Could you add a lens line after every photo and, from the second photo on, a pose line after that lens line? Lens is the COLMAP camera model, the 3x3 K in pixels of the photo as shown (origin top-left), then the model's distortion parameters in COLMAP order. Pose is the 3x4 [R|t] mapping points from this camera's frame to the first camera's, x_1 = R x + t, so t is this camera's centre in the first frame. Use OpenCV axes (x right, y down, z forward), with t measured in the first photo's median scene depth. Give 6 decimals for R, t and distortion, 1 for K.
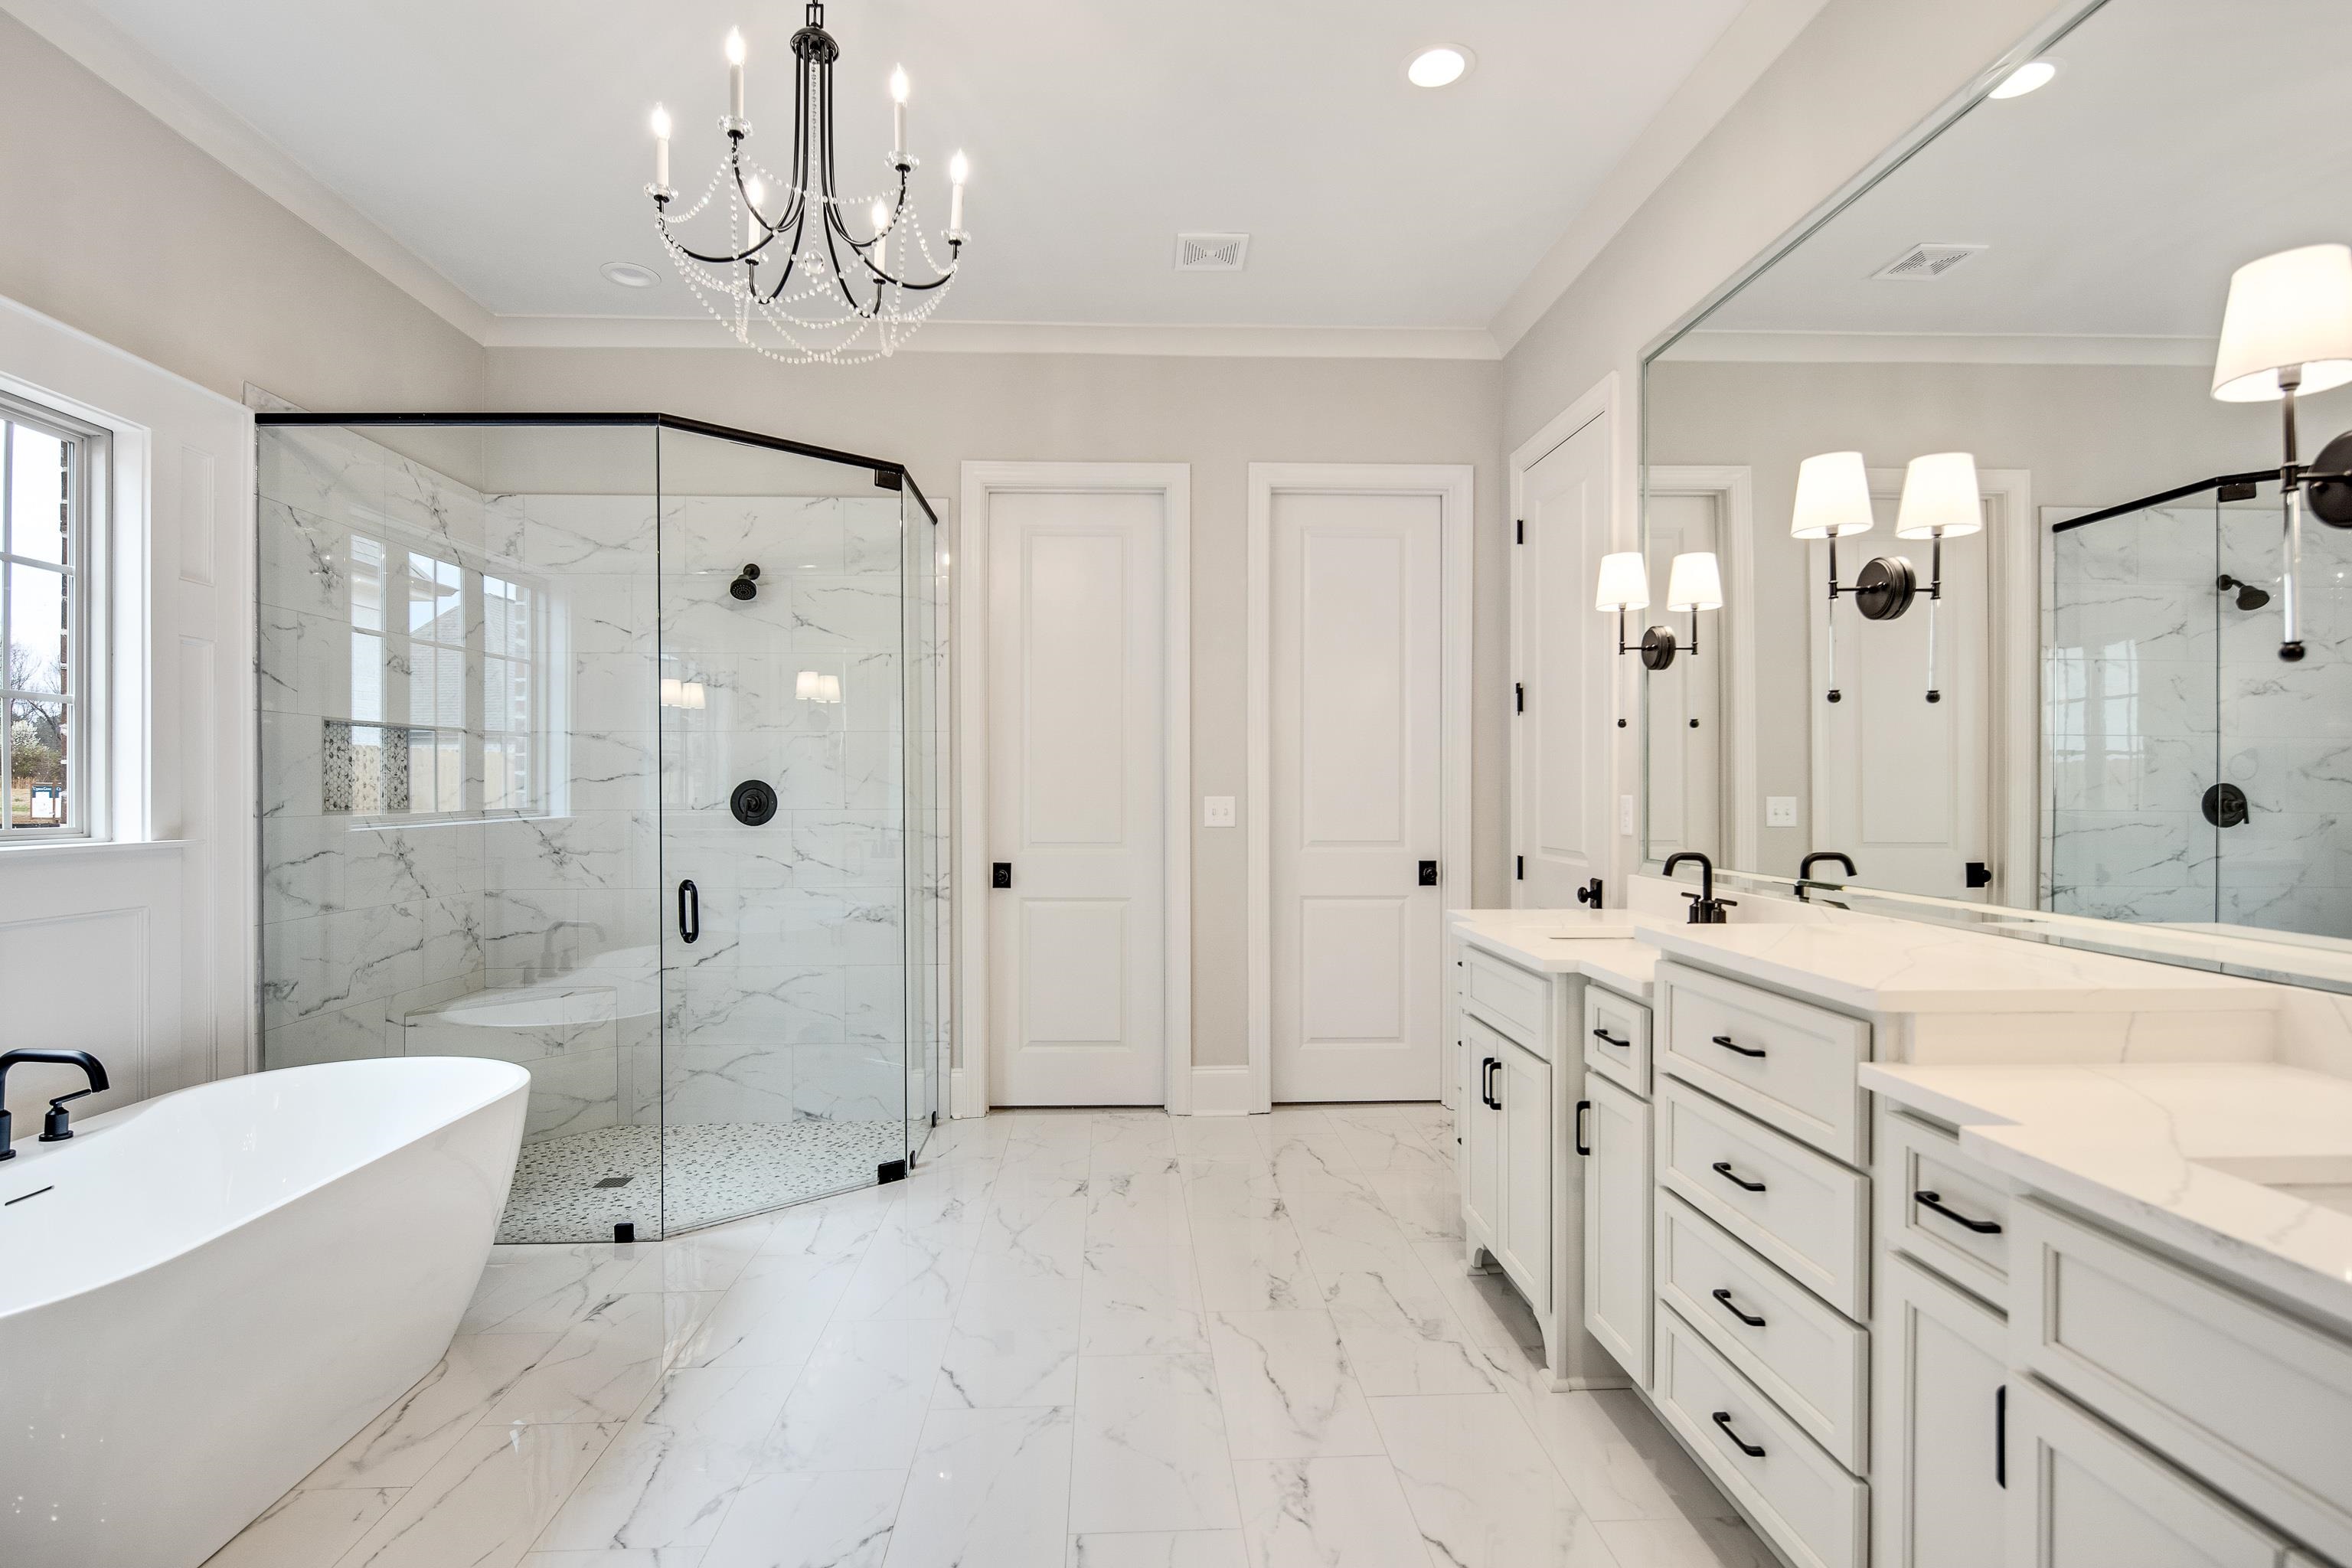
lens RADIAL K [[1140.1, 0, 1184.3], [0, 1140.1, 788.3], [0, 0, 1]] dist [0.005975, -0.005442]
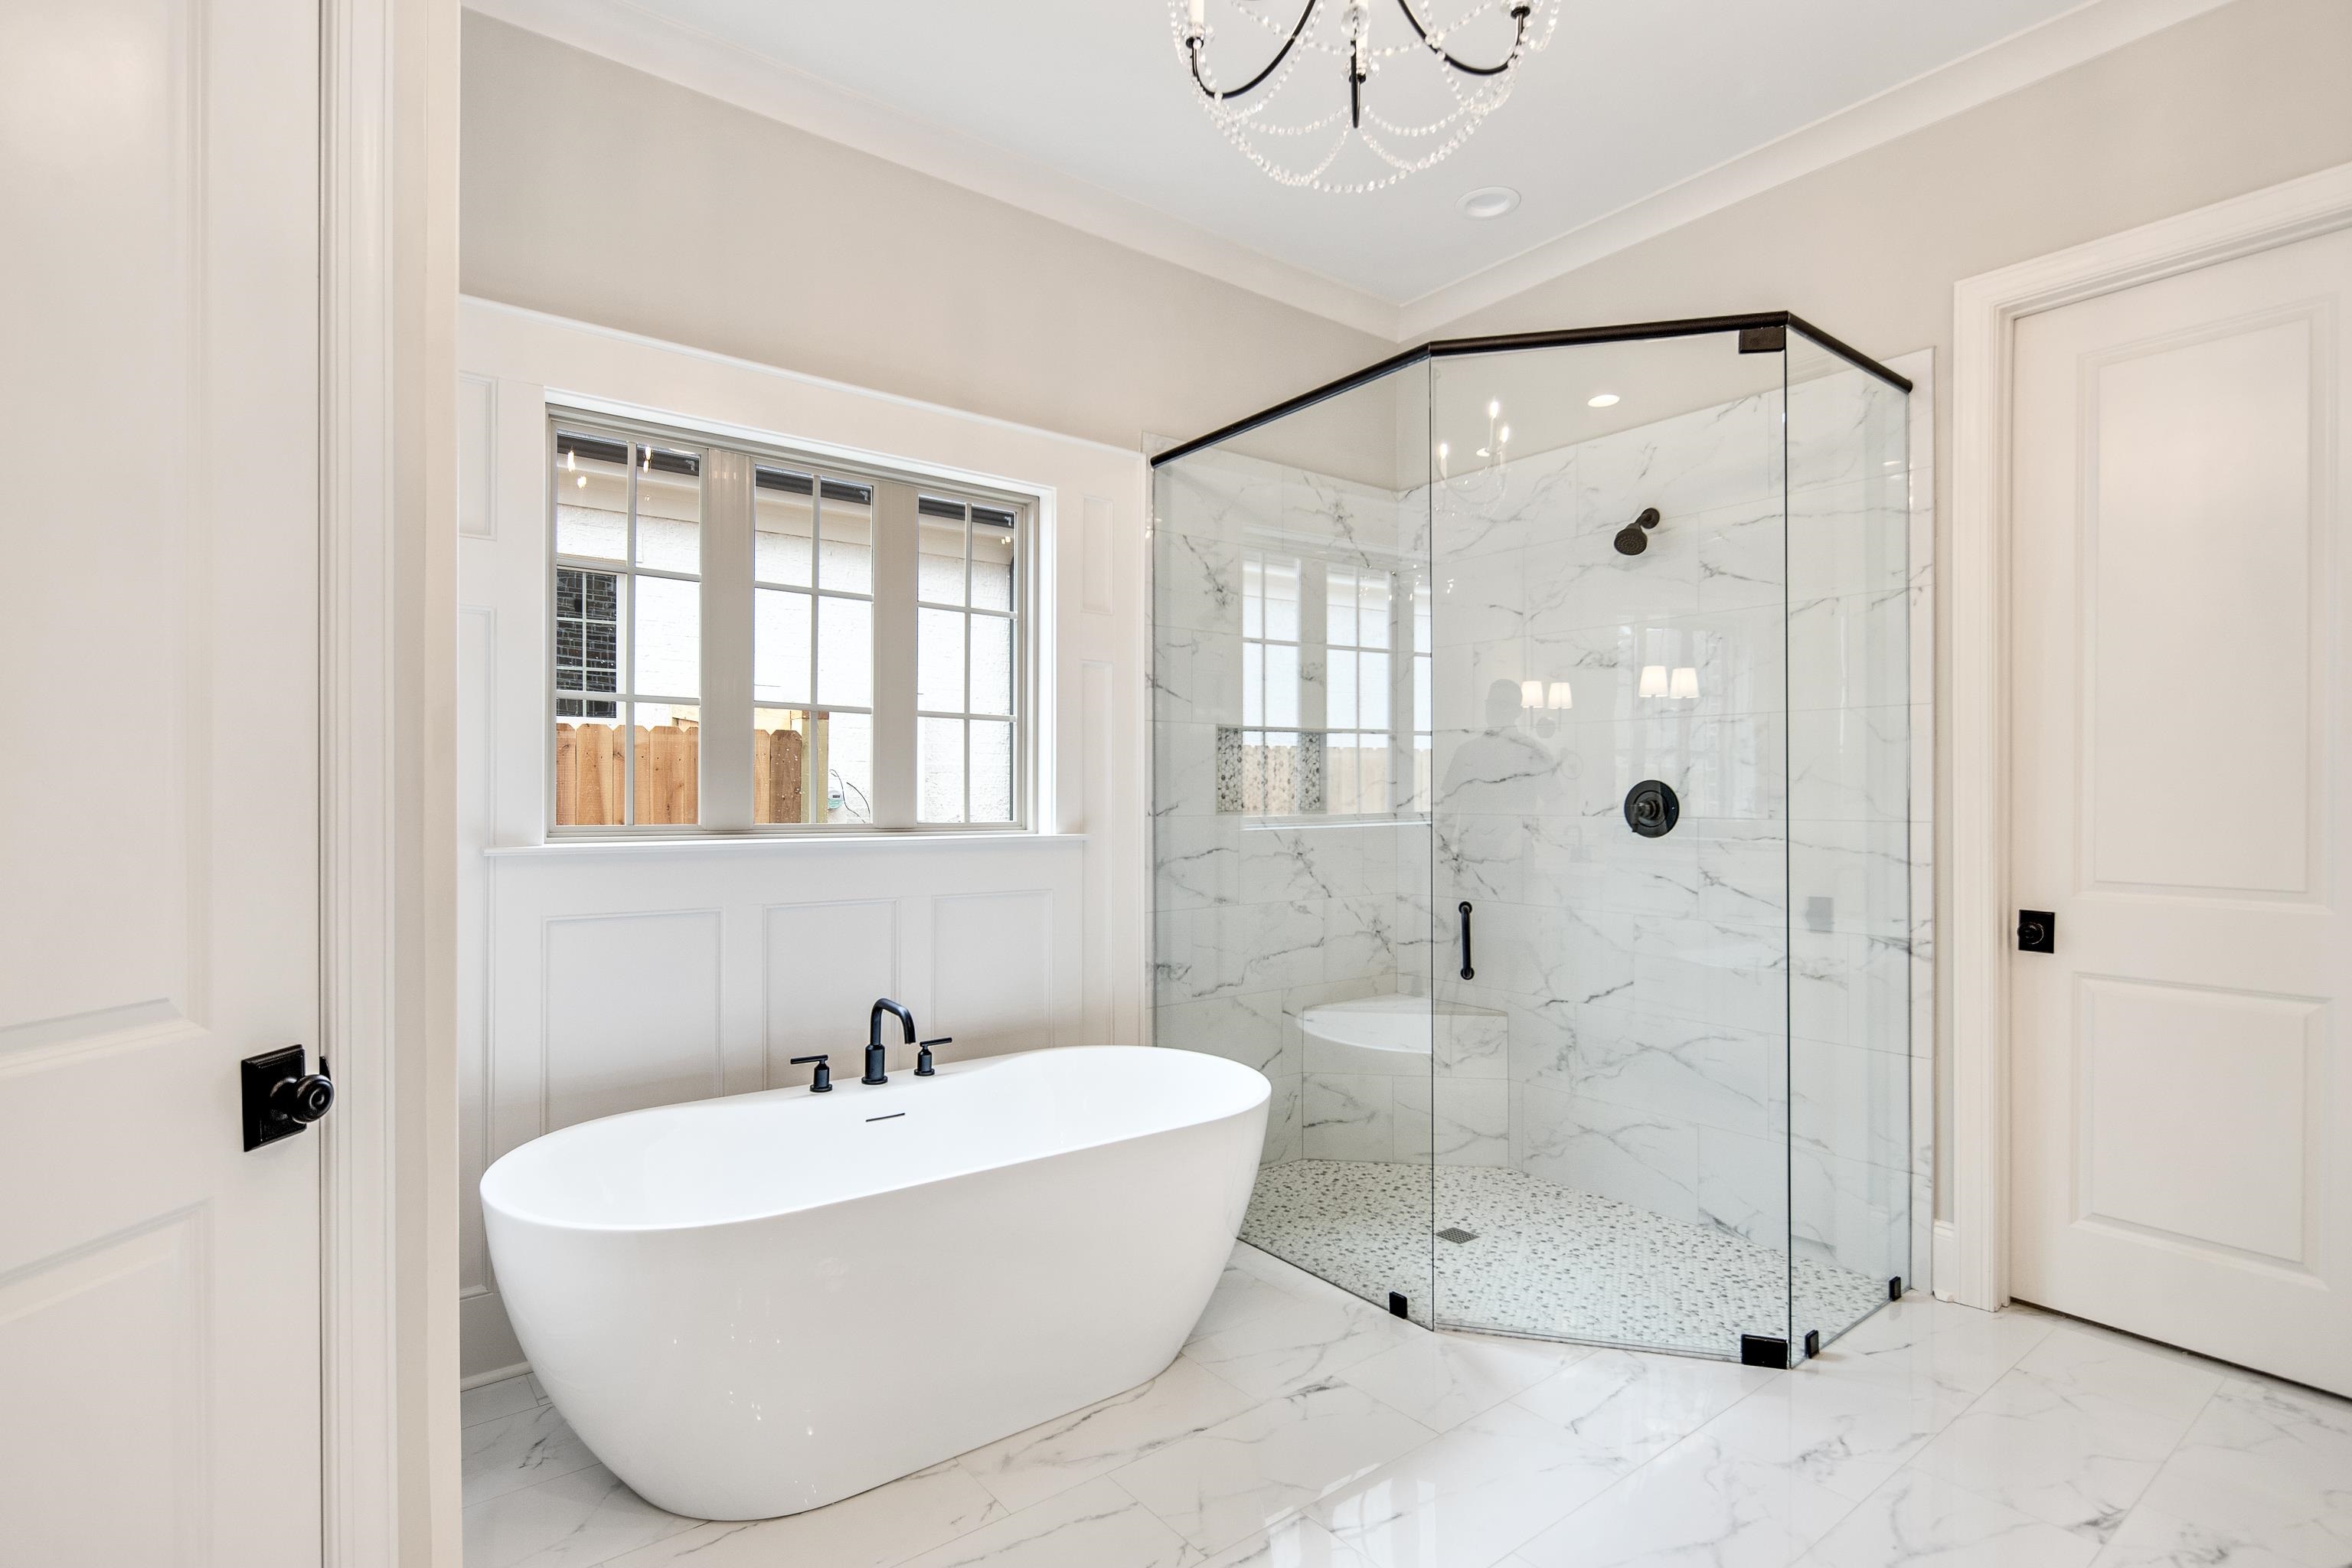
lens RADIAL K [[1140.1, 0, 1206.5], [0, 1140.1, 791.9], [0, 0, 1]] dist [0.005975, -0.005442]
pose [[0.559888, 0.001434, -0.828567, 0.130143], [-0.000133, 0.999999, 0.001641, -0.000170], [0.828568, -0.000809, 0.559887, 0.361018]]
